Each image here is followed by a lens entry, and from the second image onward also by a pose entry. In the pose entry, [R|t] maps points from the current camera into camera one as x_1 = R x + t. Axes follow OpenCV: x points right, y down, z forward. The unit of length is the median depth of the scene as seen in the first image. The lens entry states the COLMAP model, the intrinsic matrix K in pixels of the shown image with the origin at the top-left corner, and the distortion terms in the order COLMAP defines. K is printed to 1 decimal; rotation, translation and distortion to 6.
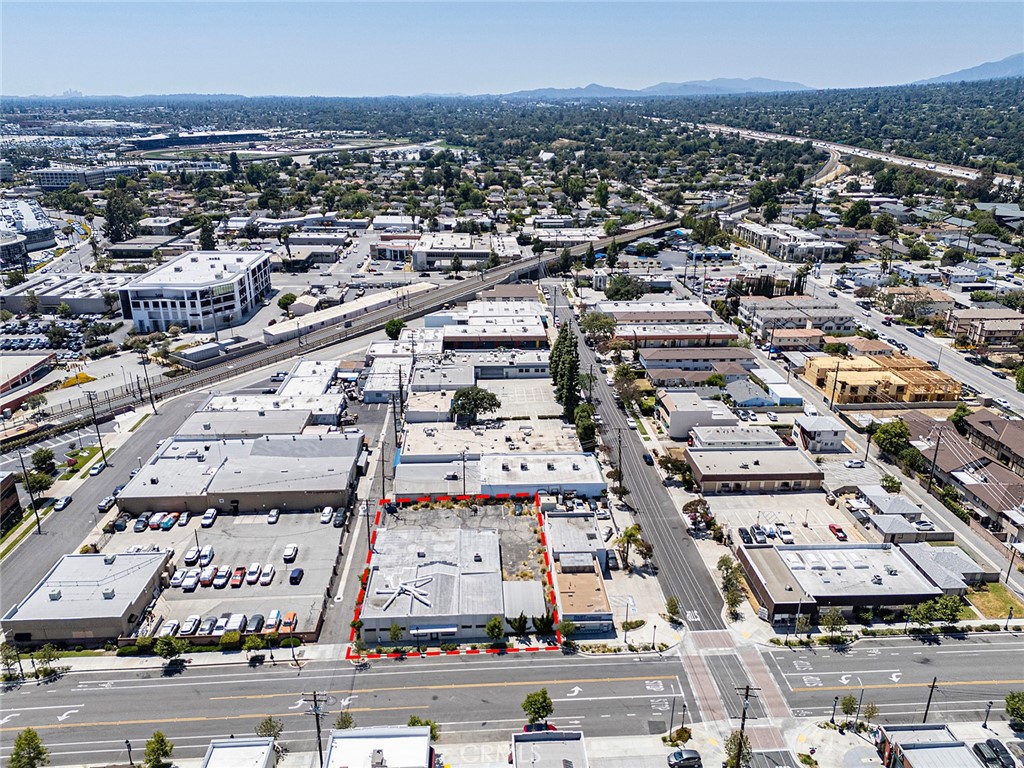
lens RADIAL K [[739.4, 0, 516.4], [0, 739.4, 384.8], [0, 0, 1]] dist [0.110542, -0.115935]
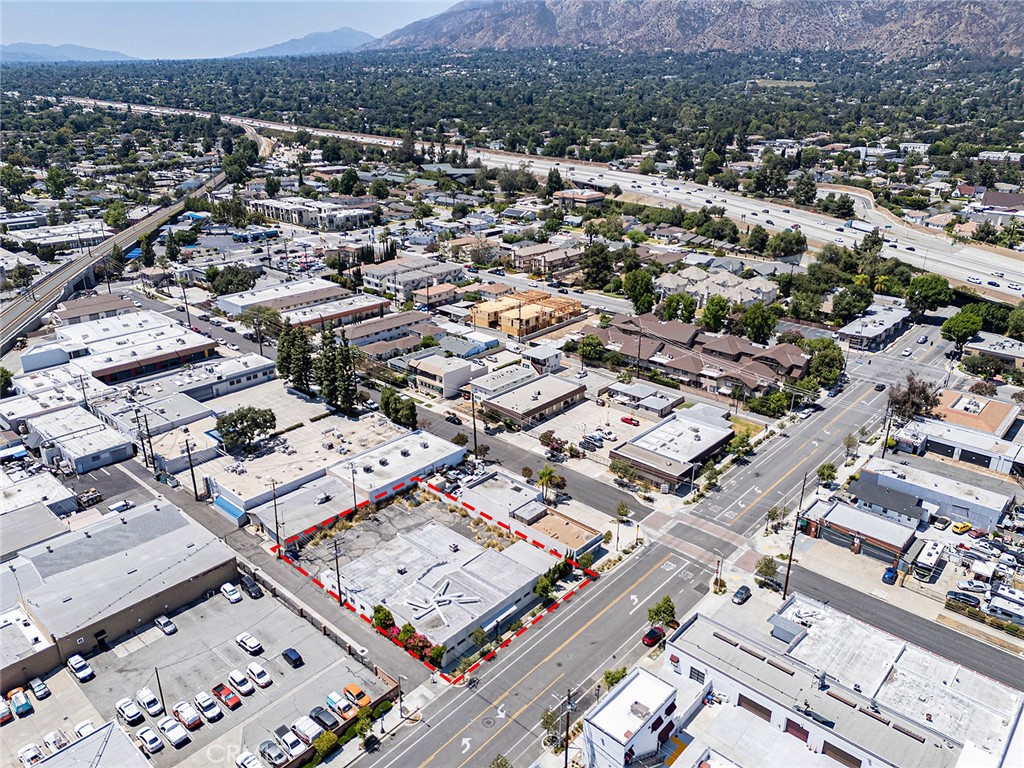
lens RADIAL K [[739.4, 0, 516.4], [0, 739.4, 384.8], [0, 0, 1]] dist [0.110542, -0.115935]
pose [[0.710730, -0.266995, 0.650828, -0.443632], [0.245493, 0.961147, 0.126211, -0.062259], [-0.659239, 0.070072, 0.748662, 0.144202]]
